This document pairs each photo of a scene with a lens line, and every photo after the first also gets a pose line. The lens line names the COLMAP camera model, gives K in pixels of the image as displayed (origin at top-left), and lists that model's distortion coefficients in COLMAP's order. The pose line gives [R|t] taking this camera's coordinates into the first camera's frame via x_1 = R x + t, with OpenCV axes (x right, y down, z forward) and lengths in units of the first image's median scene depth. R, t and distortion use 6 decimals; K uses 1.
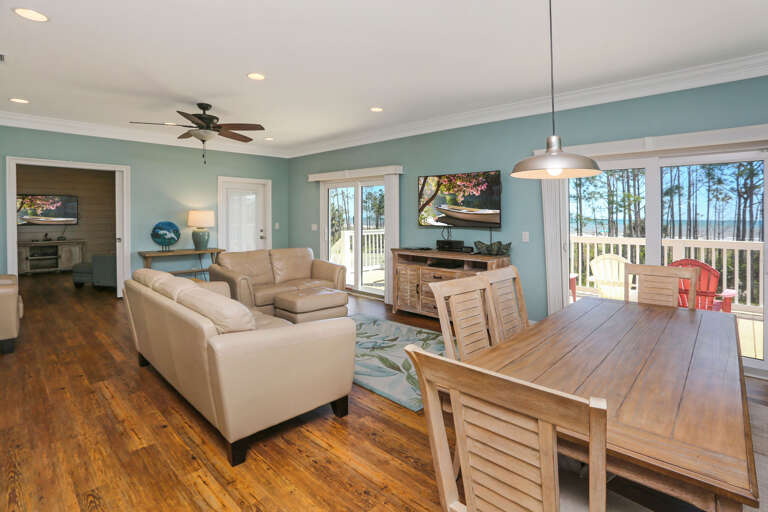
lens RADIAL K [[381.0, 0, 391.8], [0, 381.0, 233.3], [0, 0, 1]] dist [-0.044247, 0.004674]
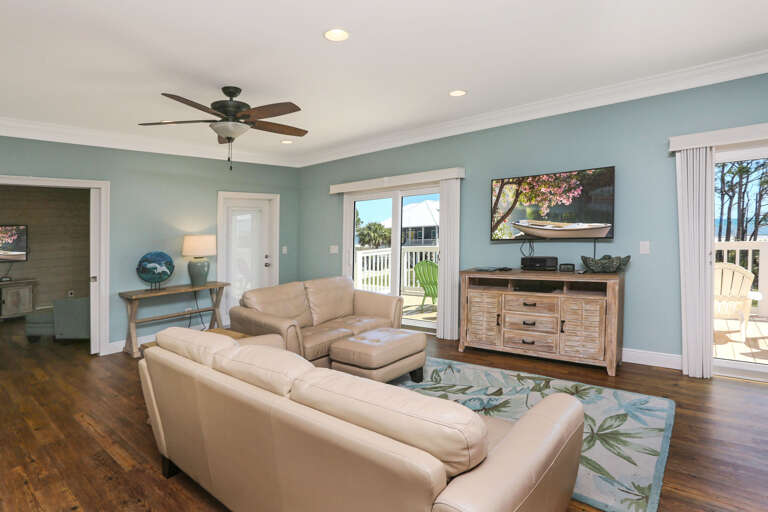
lens RADIAL K [[381.0, 0, 381.2], [0, 381.0, 246.9], [0, 0, 1]] dist [-0.044247, 0.004674]
pose [[0.995111, -0.049646, 0.085382, -0.222324], [0.050430, 0.998703, -0.007046, -0.012975], [-0.084921, 0.011317, 0.996323, 0.211468]]
